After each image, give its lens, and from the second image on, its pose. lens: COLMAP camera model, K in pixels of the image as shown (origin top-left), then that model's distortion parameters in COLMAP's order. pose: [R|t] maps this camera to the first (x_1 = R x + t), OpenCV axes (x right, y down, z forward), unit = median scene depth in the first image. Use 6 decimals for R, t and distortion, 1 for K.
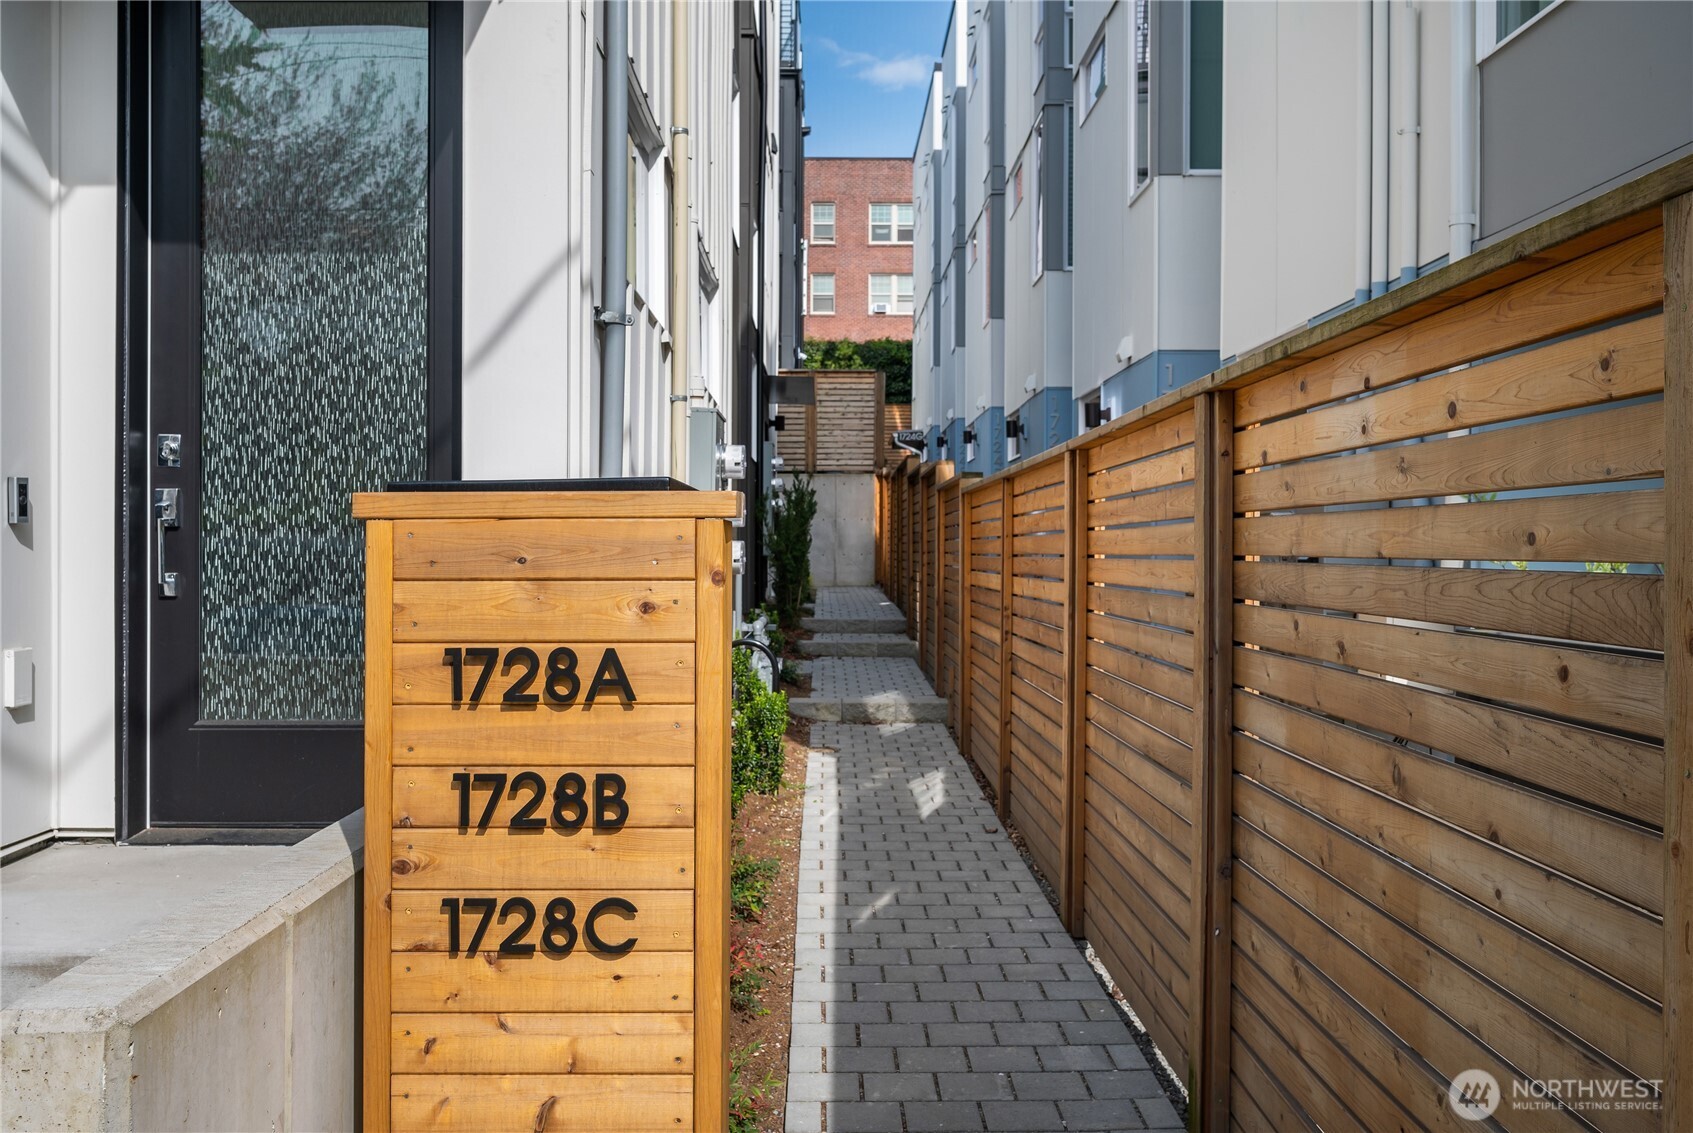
lens RADIAL K [[1463.1, 0, 846.5], [0, 1463.1, 566.5], [0, 0, 1]] dist [0.000250, 0.000050]
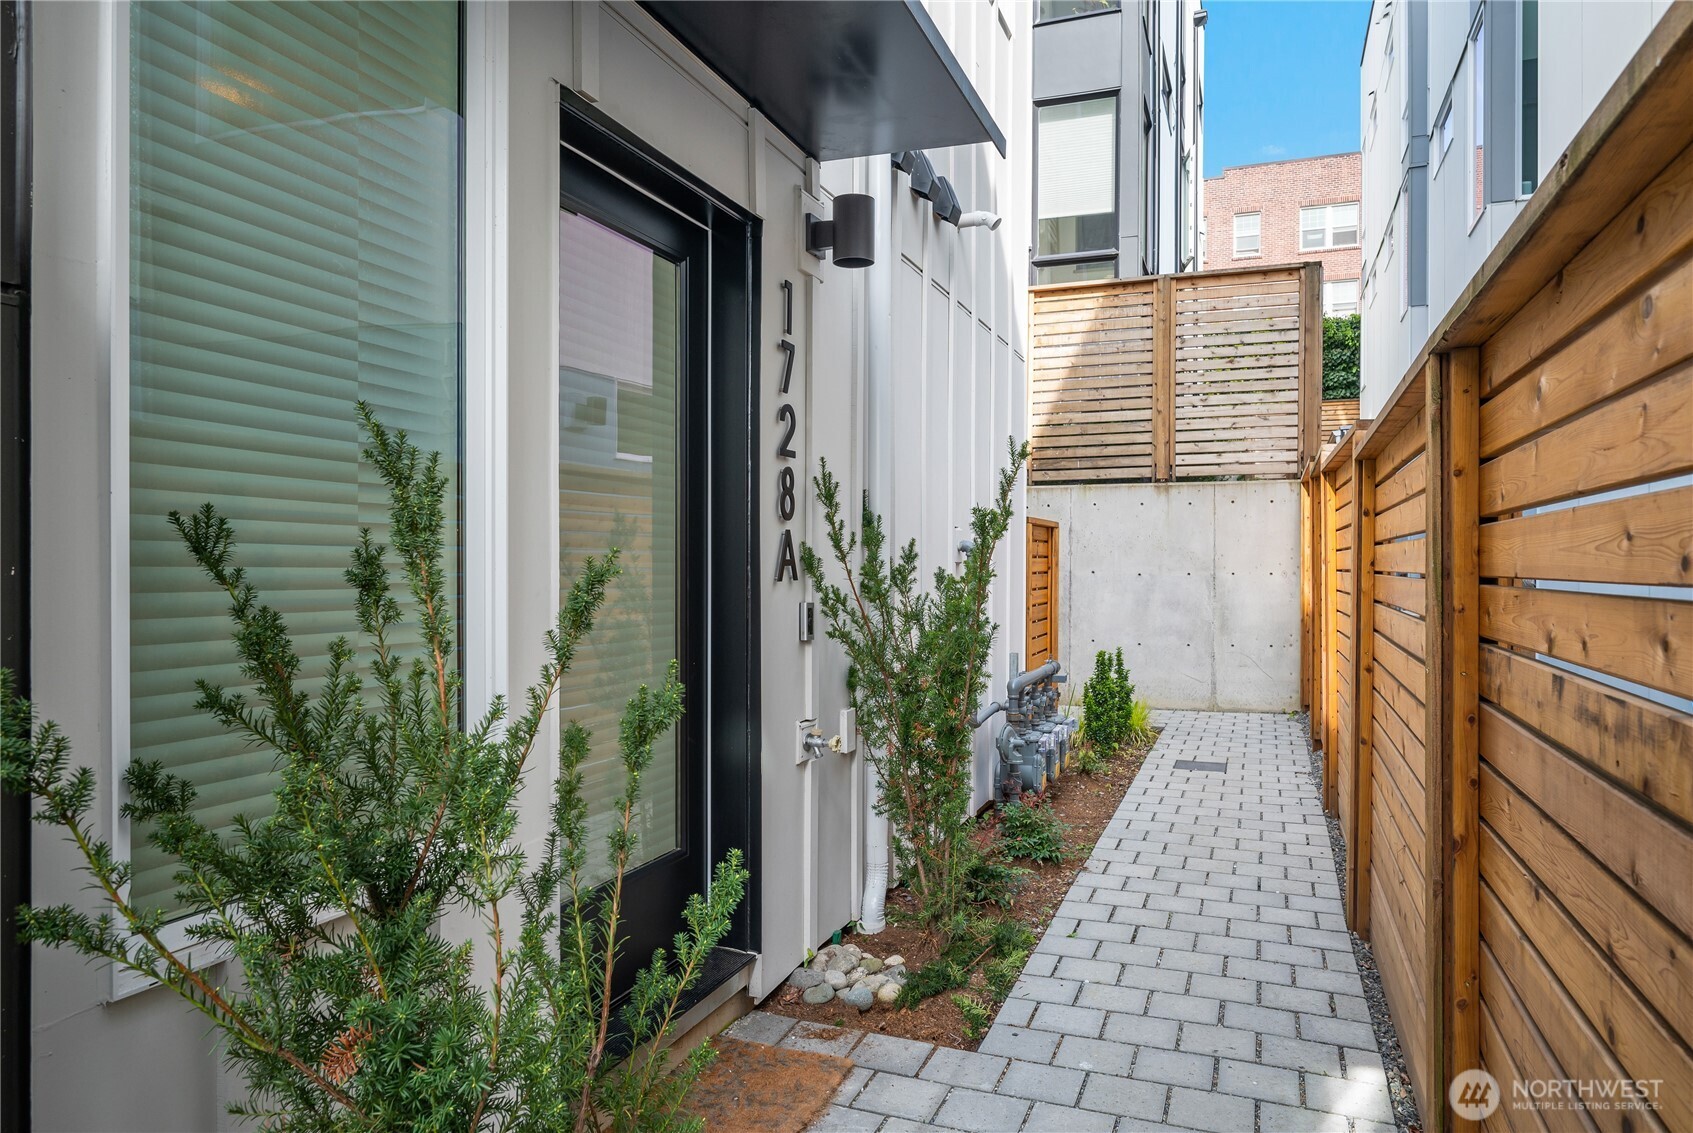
lens RADIAL K [[1071.1, 0, 846.5], [0, 1071.1, 566.5], [0, 0, 1]] dist [-0.003078, -0.001128]
pose [[0.925824, 0.000767, -0.377954, 0.009066], [-0.004567, 0.999948, -0.009156, -0.019755], [0.377927, 0.010203, 0.925779, 0.398692]]
